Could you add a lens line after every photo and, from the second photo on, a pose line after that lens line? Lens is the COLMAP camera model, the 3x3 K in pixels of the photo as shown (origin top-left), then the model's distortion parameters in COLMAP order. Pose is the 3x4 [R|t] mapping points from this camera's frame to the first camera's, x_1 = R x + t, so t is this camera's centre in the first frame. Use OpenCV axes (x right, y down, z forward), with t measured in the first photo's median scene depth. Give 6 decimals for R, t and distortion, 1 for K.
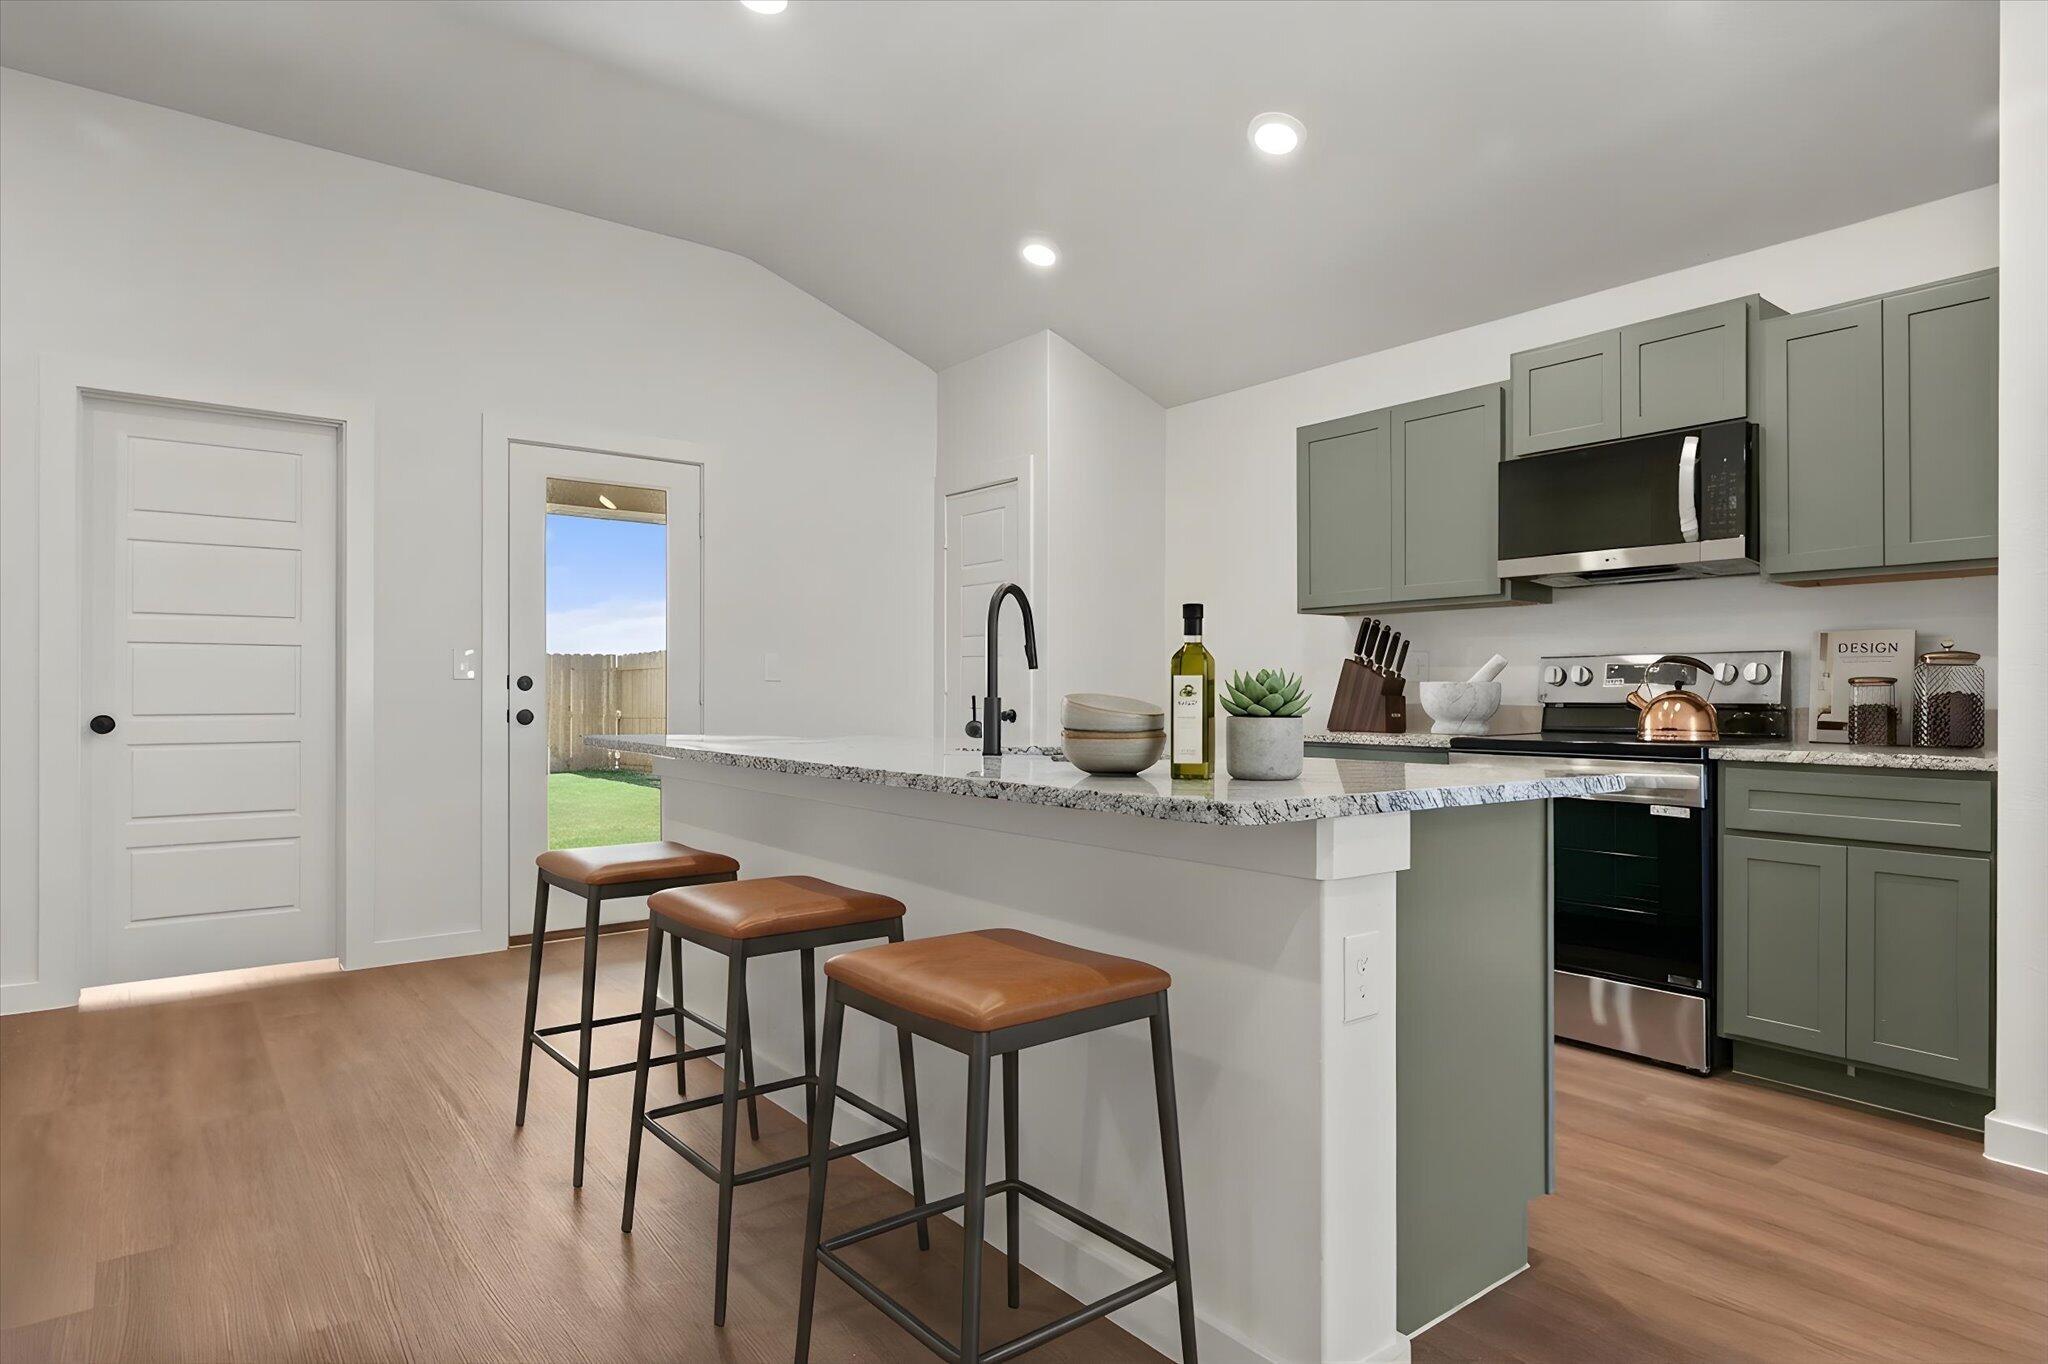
lens RADIAL K [[1131.6, 0, 1034.8], [0, 1131.6, 687.7], [0, 0, 1]] dist [0.001453, -0.002227]
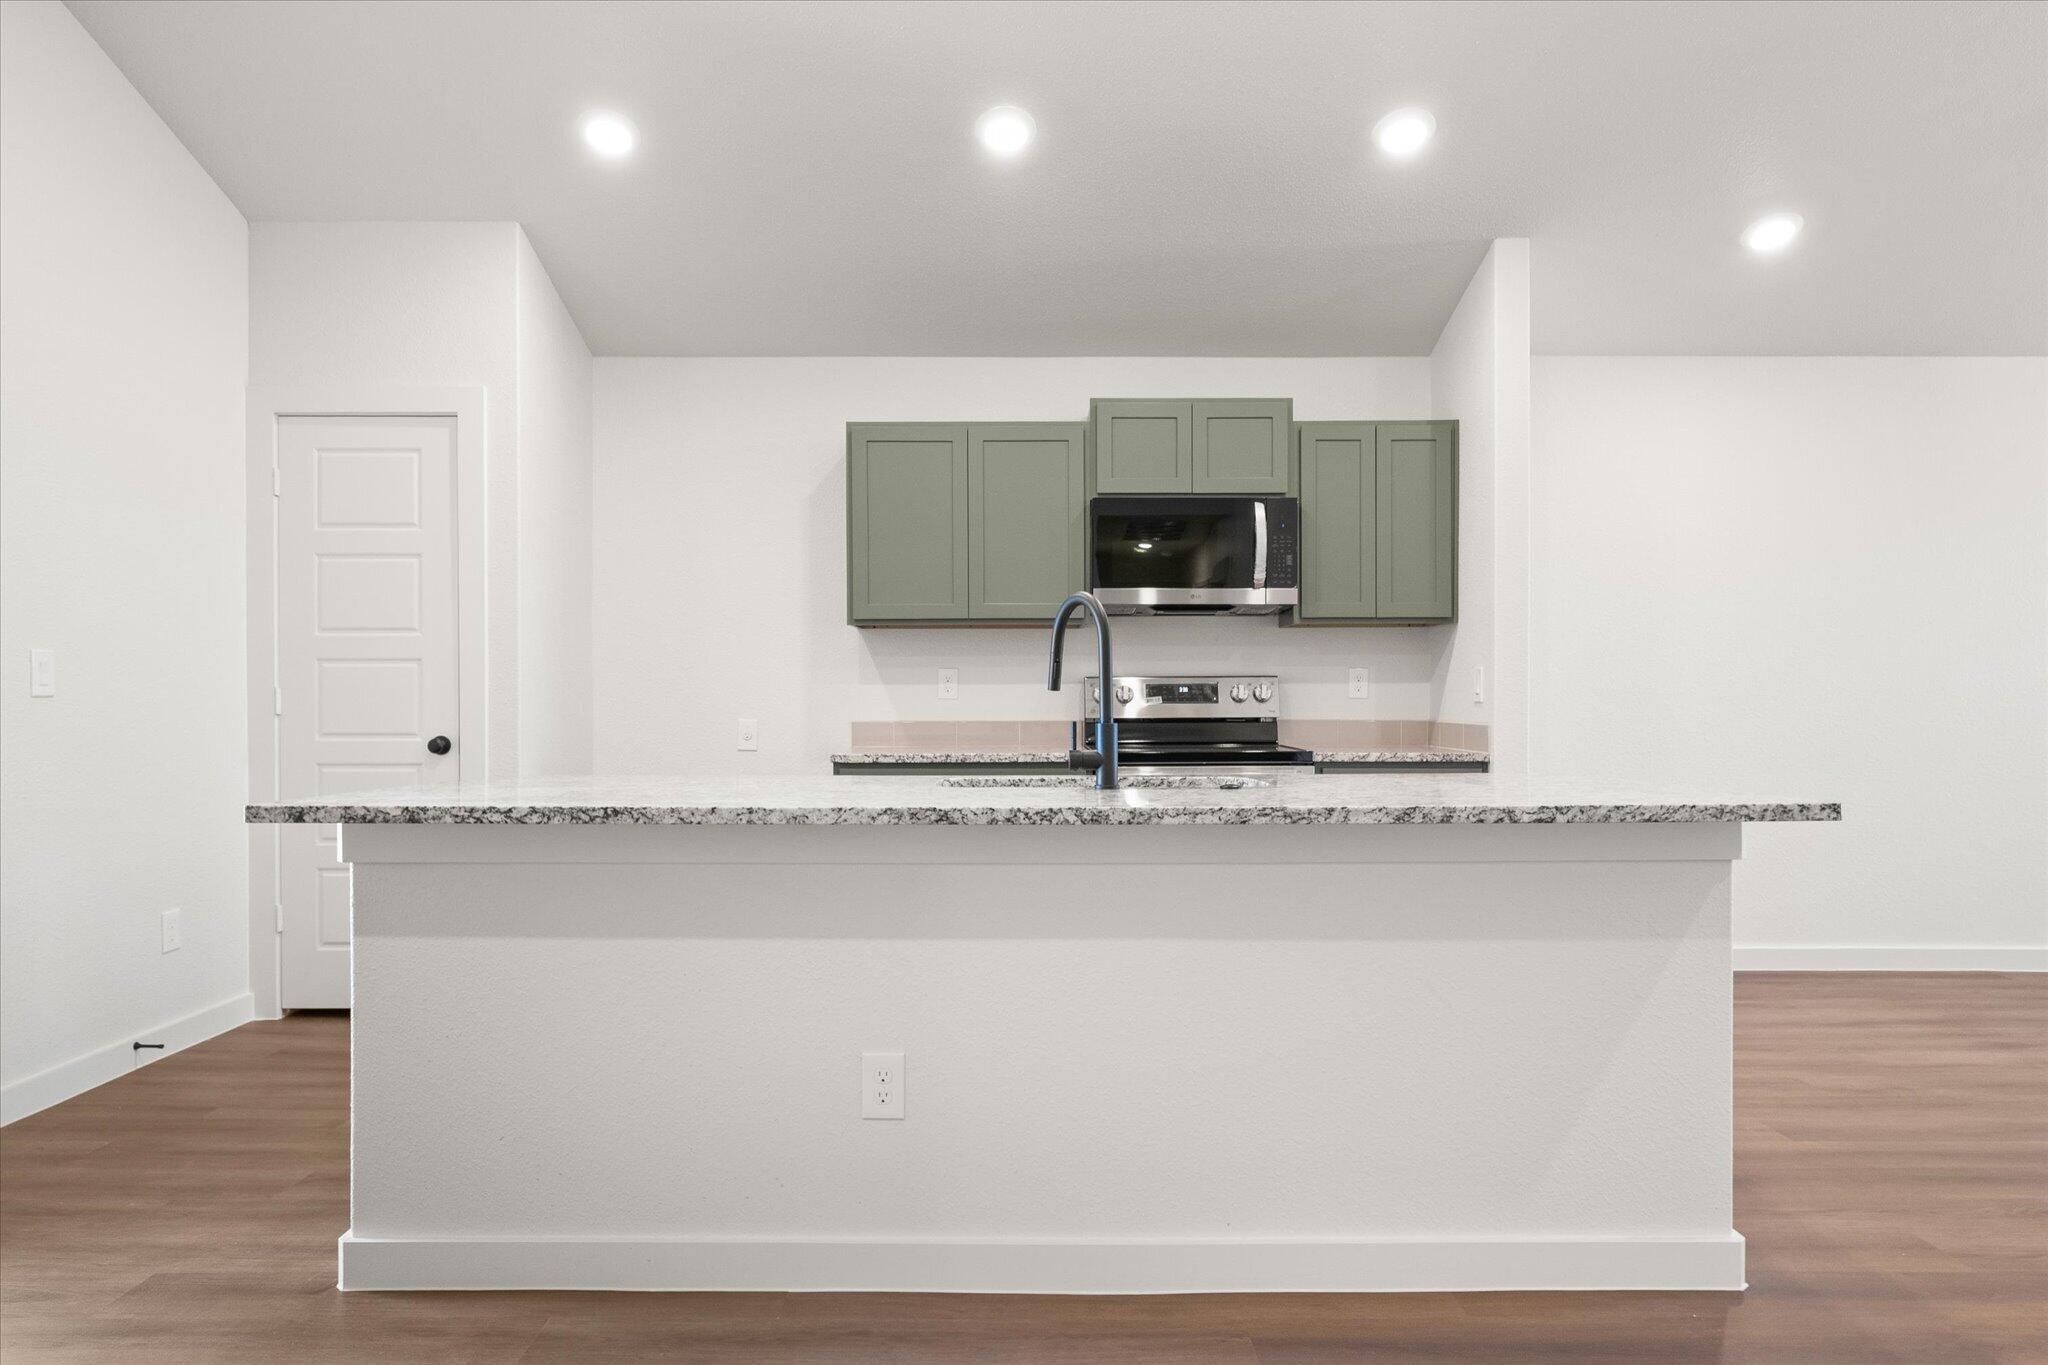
lens RADIAL K [[1266.3, 0, 1004.4], [0, 1266.3, 708.1], [0, 0, 1]] dist [-0.015845, 0.005418]
pose [[0.619536, -0.007796, 0.784930, -0.879062], [-0.000910, 0.999943, 0.010649, -0.014442], [-0.784968, -0.007311, 0.619493, 0.462450]]
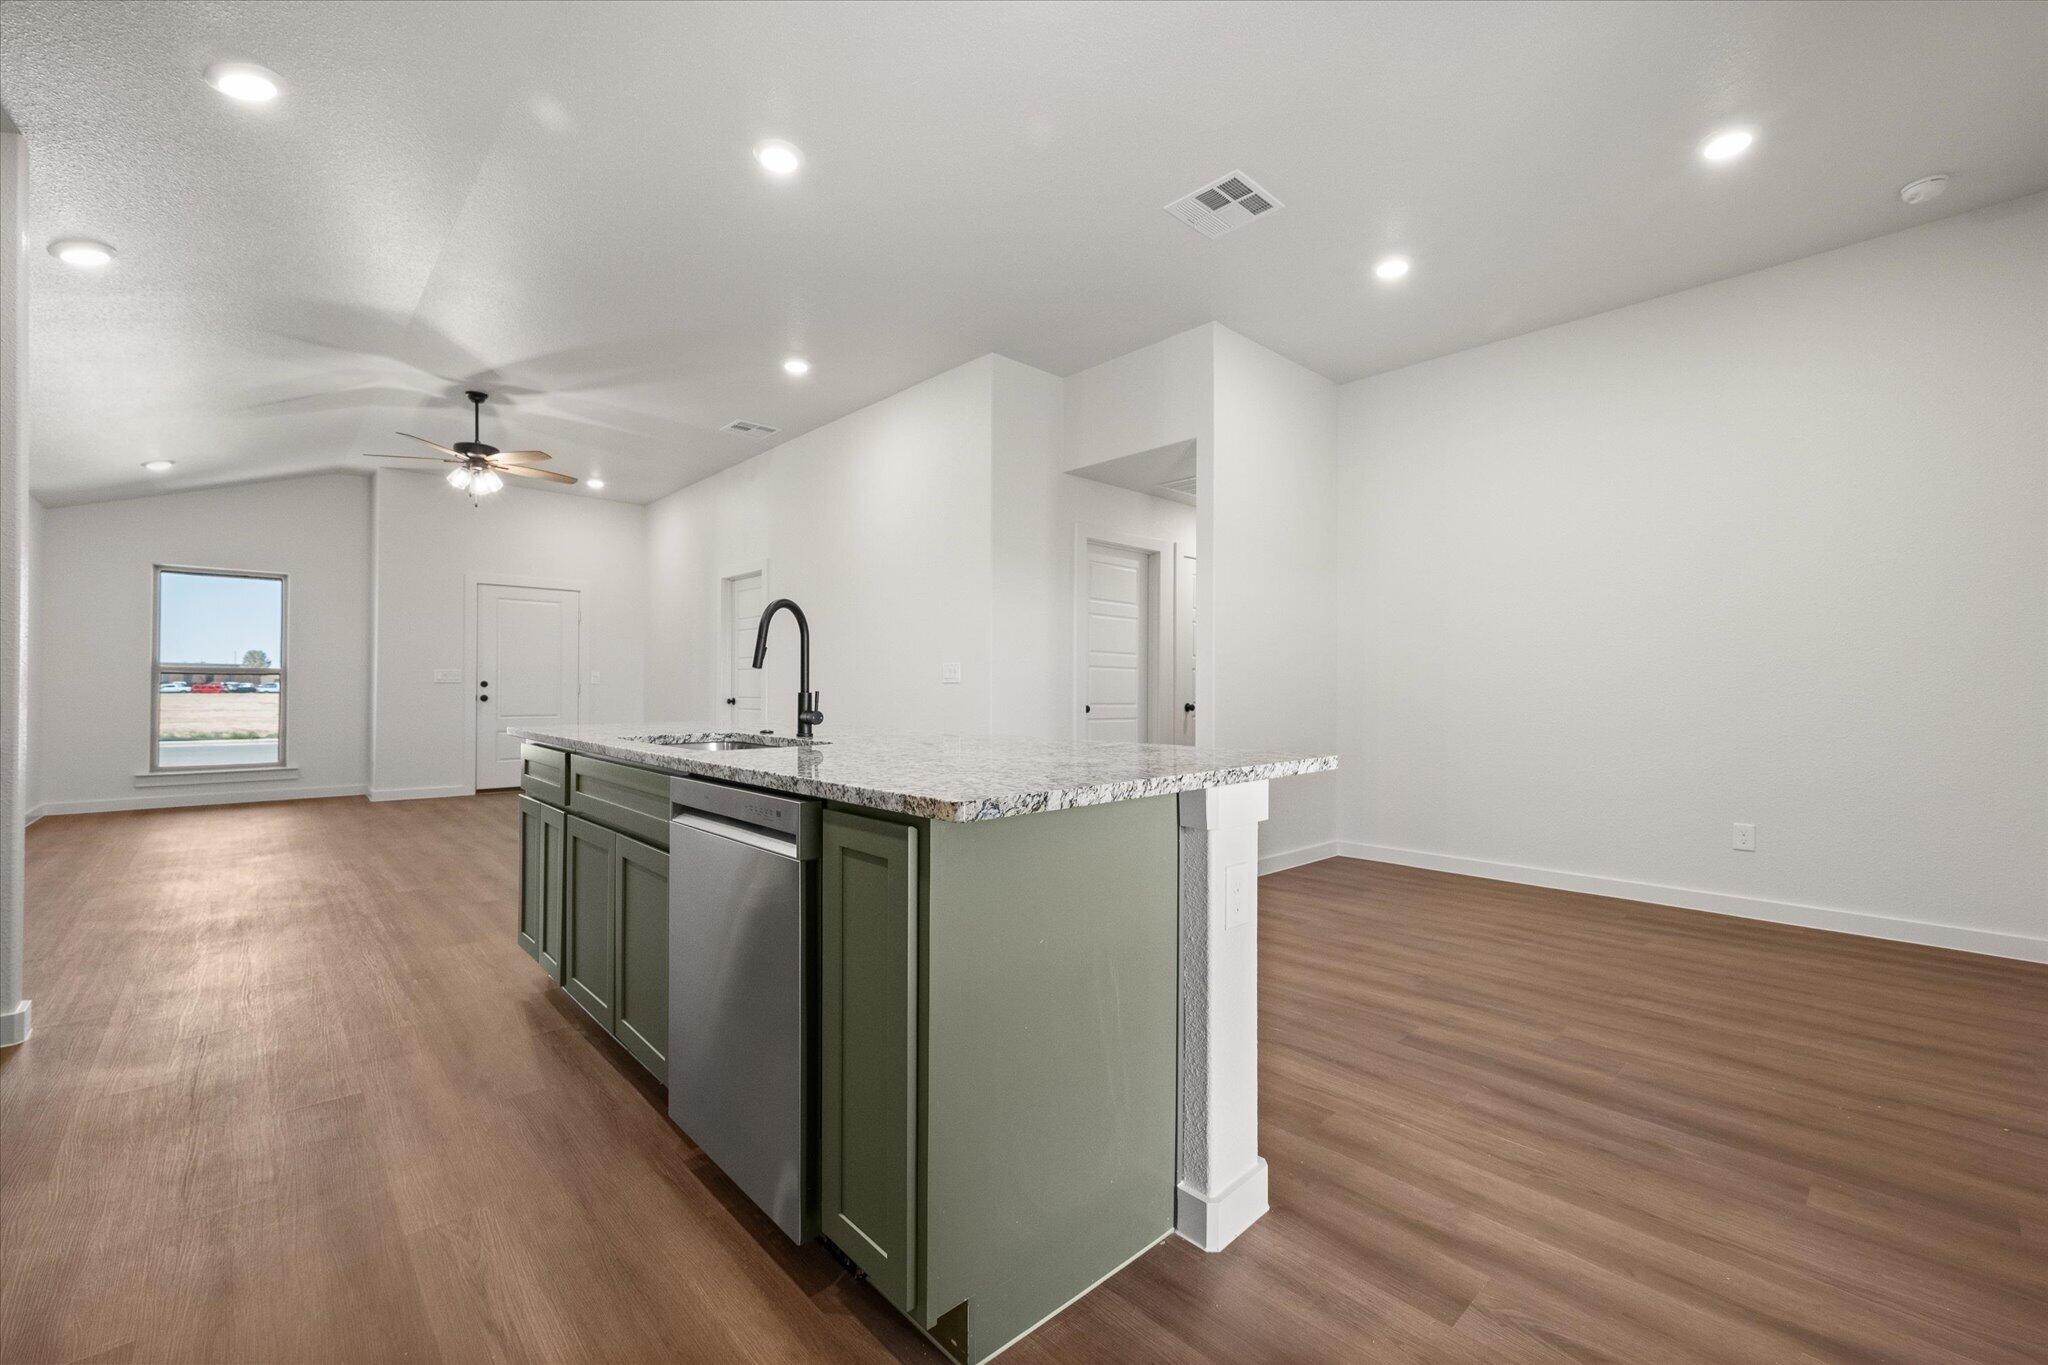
lens RADIAL K [[836.8, 0, 1057.2], [0, 836.8, 683.6], [0, 0, 1]] dist [-0.003254, -0.000901]
pose [[-0.994341, -0.008985, -0.105856, -0.233977], [-0.007808, 0.999903, -0.011532, 0.006892], [0.105949, -0.010640, -0.994315, 2.050697]]
